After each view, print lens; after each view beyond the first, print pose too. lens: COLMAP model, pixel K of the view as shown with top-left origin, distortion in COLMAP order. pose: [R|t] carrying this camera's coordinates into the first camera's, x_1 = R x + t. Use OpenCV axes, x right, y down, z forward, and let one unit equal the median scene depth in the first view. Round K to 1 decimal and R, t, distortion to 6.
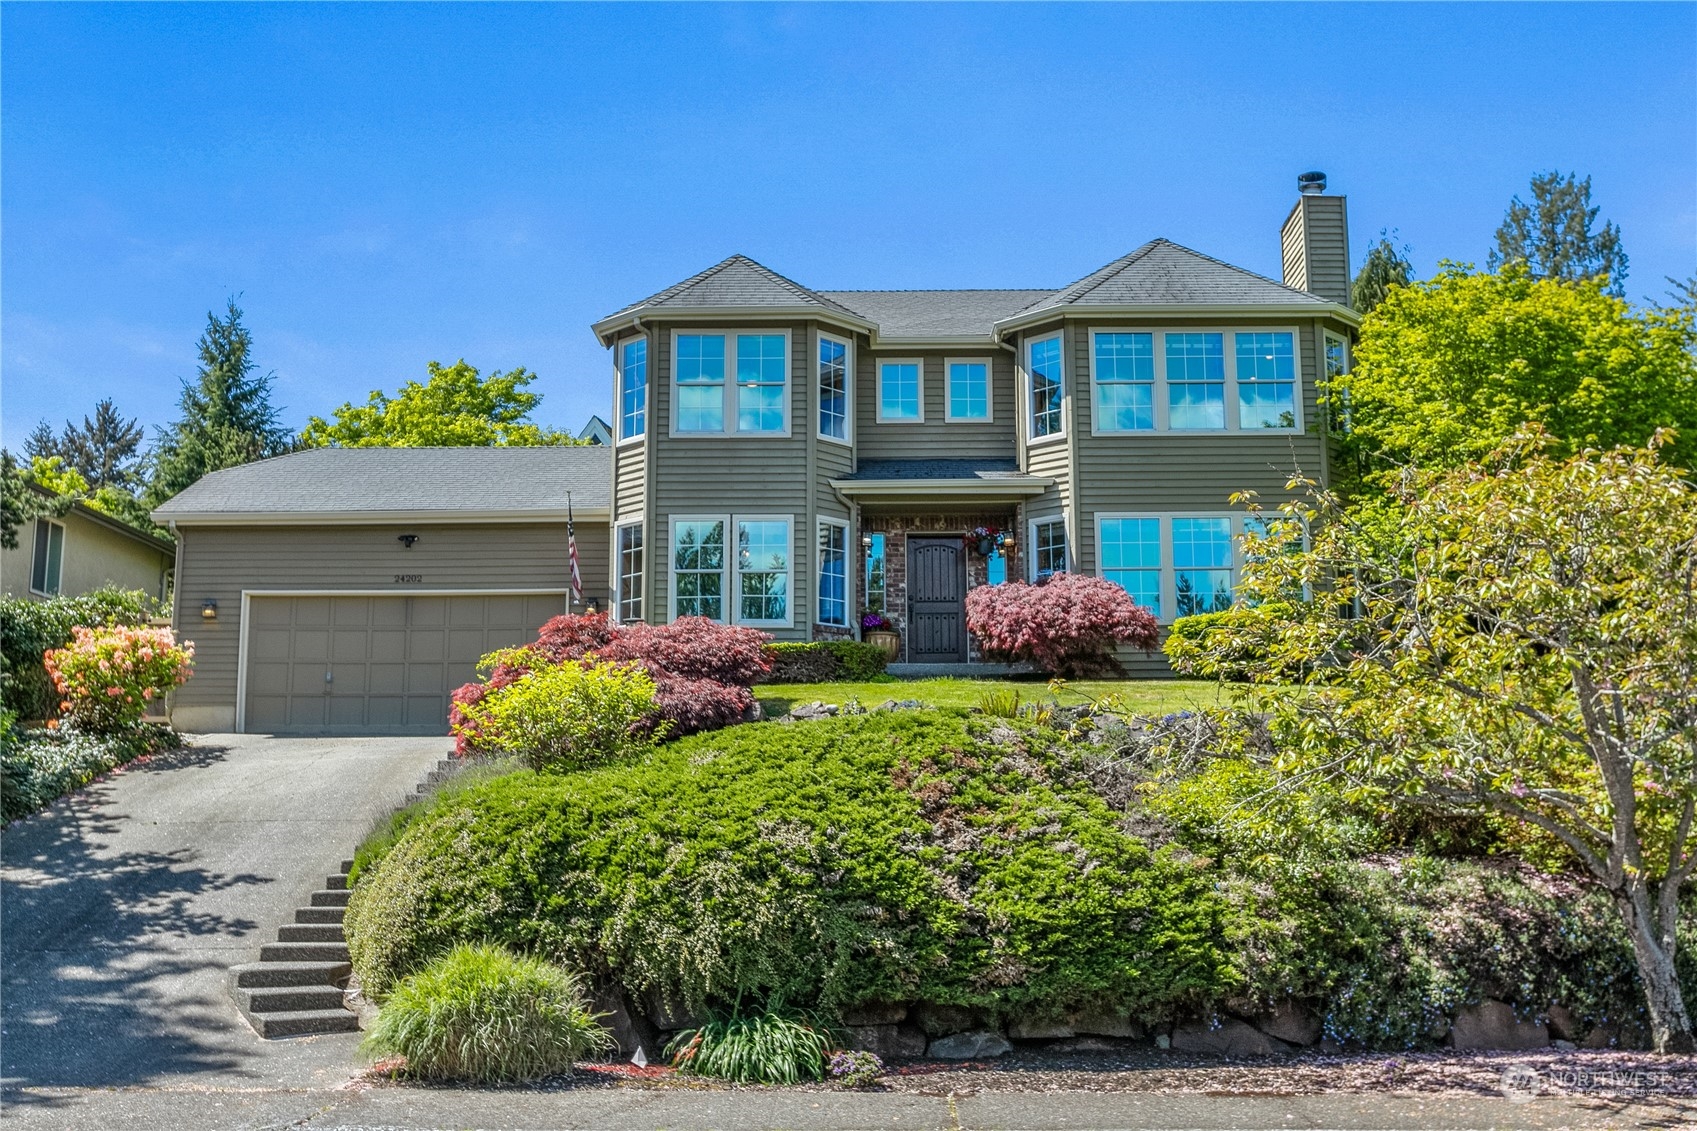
lens RADIAL K [[1762.2, 0, 874.5], [0, 1762.2, 566.3], [0, 0, 1]] dist [-0.027020, -0.009931]
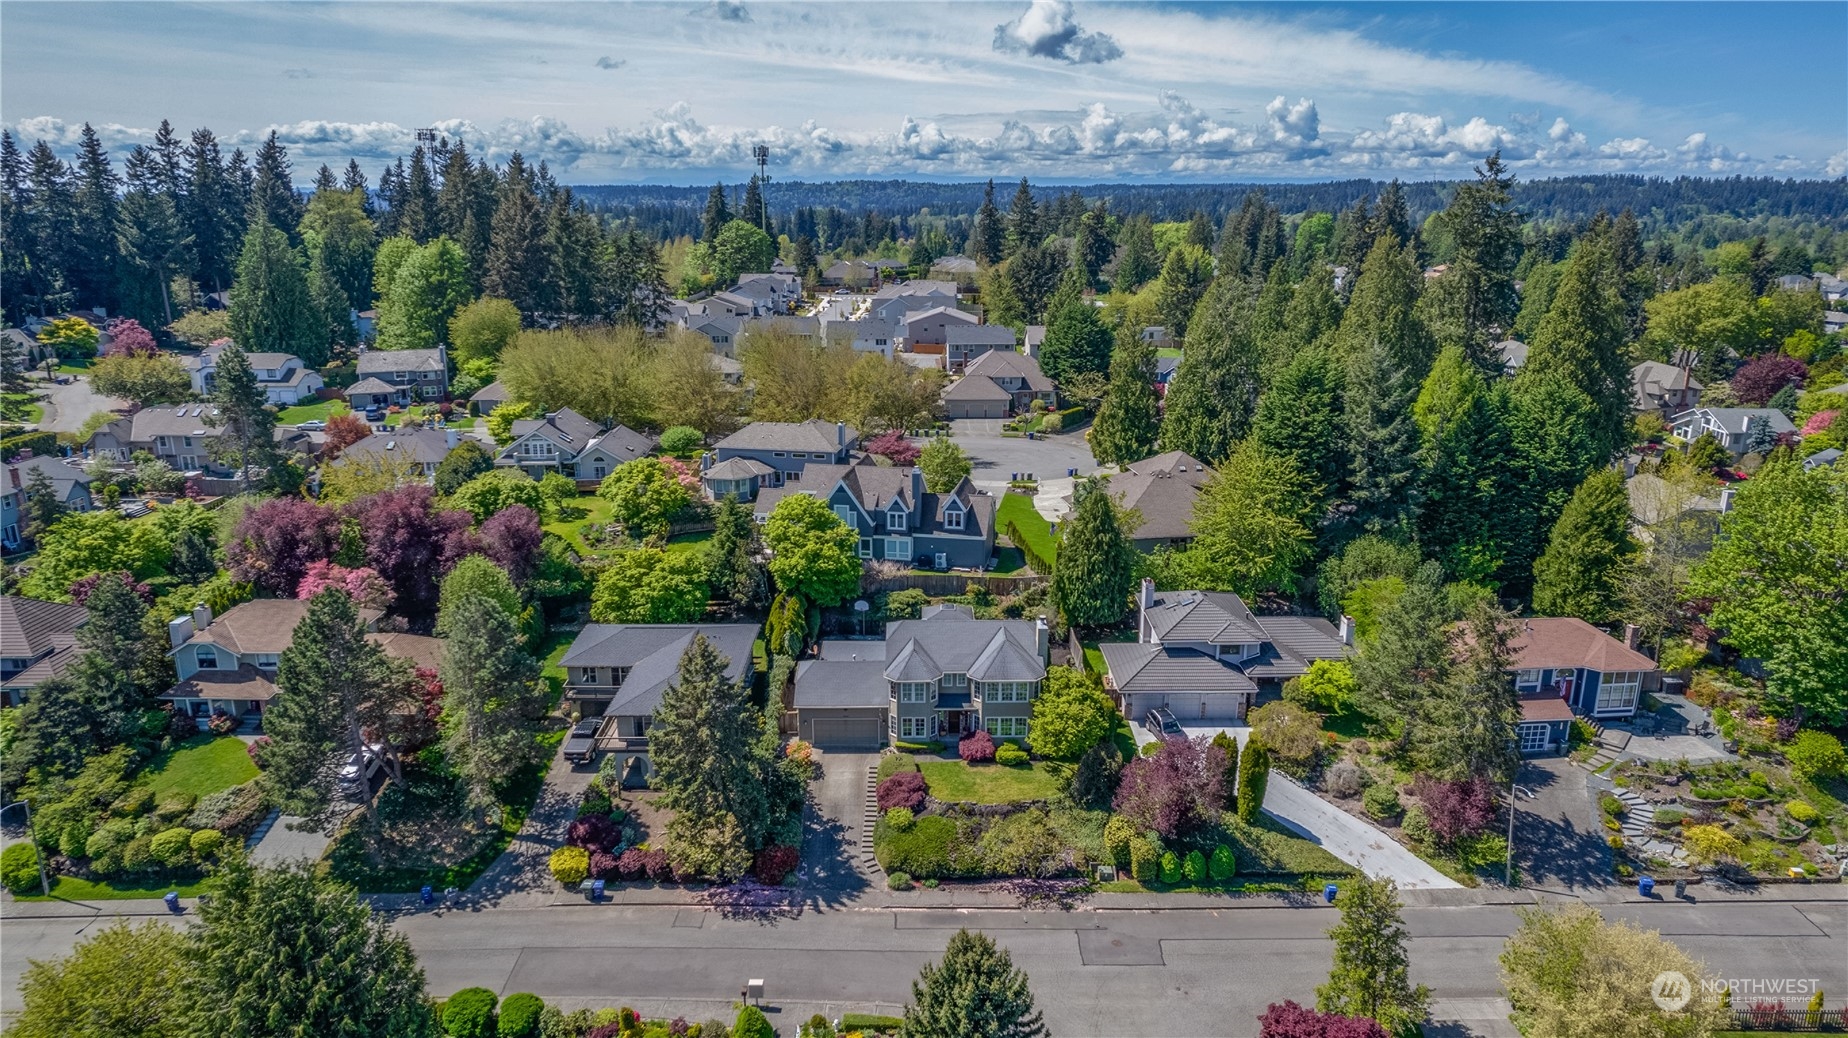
lens RADIAL K [[1207.9, 0, 919.2], [0, 1207.9, 505.0], [0, 0, 1]] dist [-0.069151, 0.051269]
pose [[0.999984, 0.004881, -0.002819, -0.056989], [-0.003281, 0.910782, 0.412873, -1.955261], [0.004583, -0.412858, 0.910784, -1.843817]]
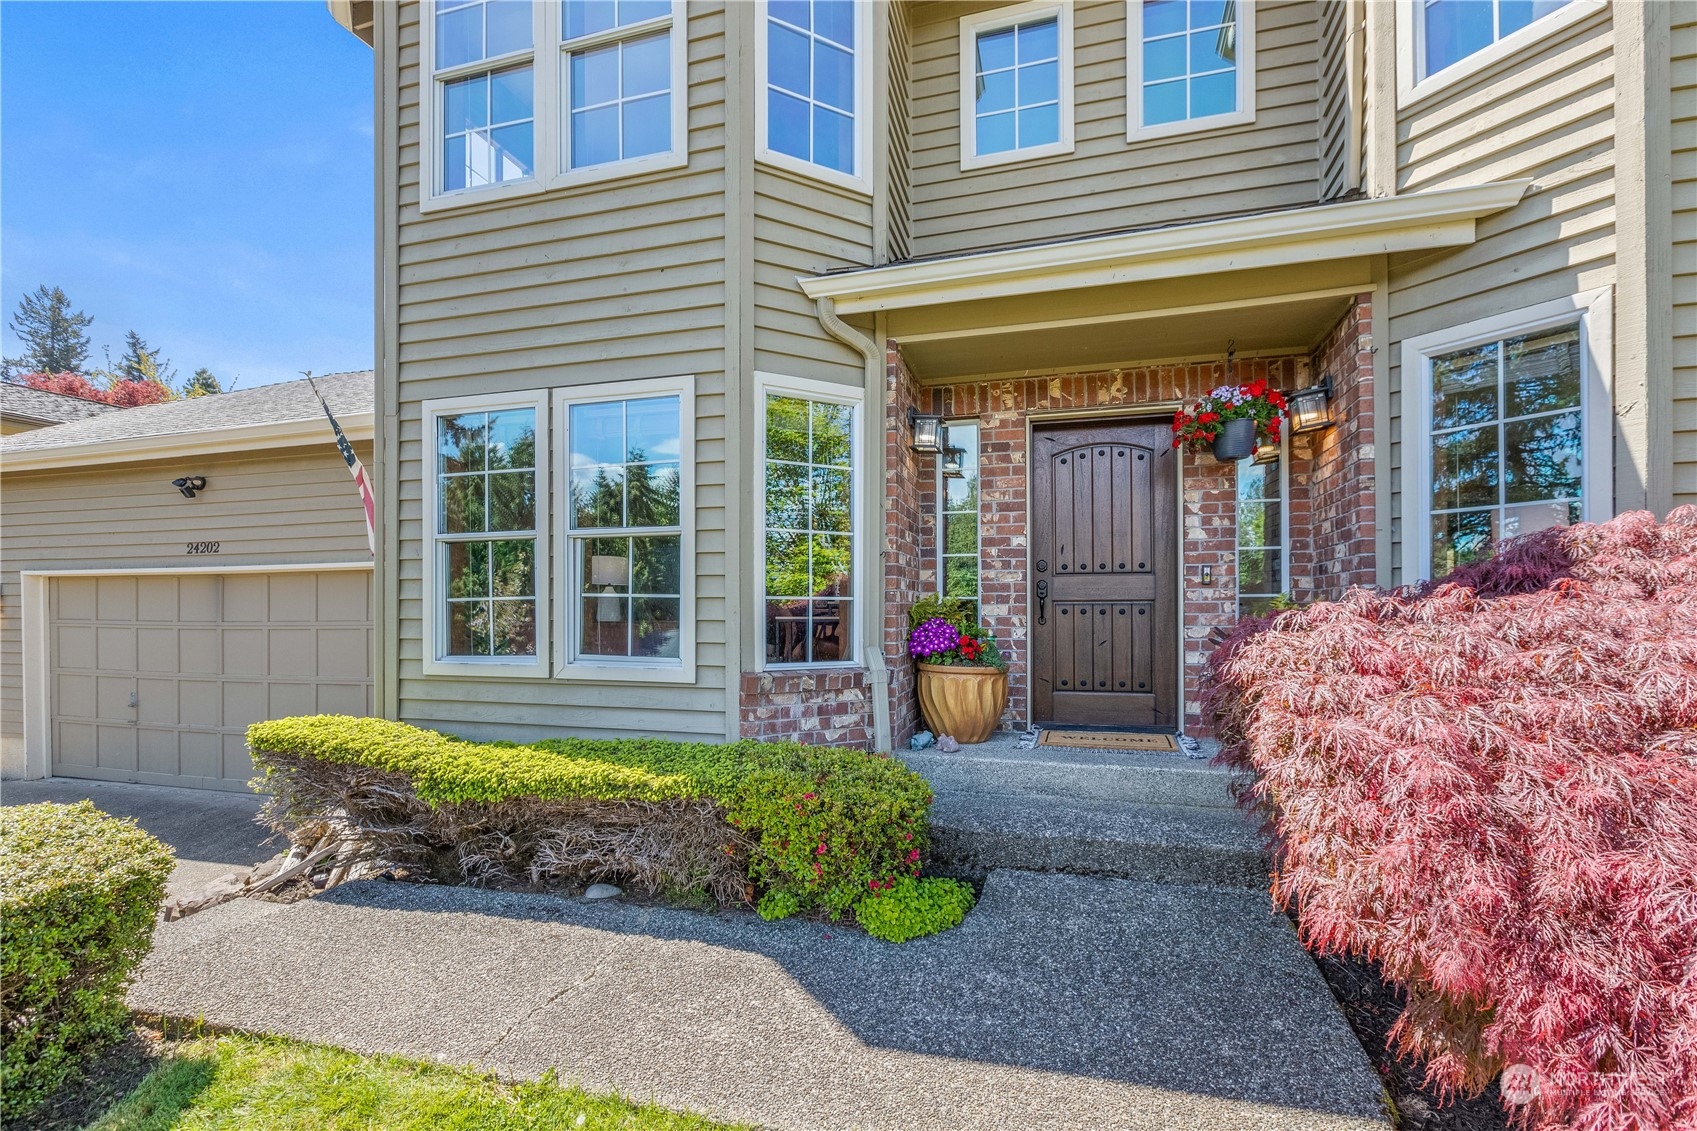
lens RADIAL K [[793.2, 0, 833.3], [0, 793.2, 606.0], [0, 0, 1]] dist [-0.000053, 0.000553]
pose [[0.954187, 0.002640, -0.299198, 0.031527], [0.045589, 0.987003, 0.154098, -0.005735], [0.295716, -0.160679, 0.941666, 0.822569]]
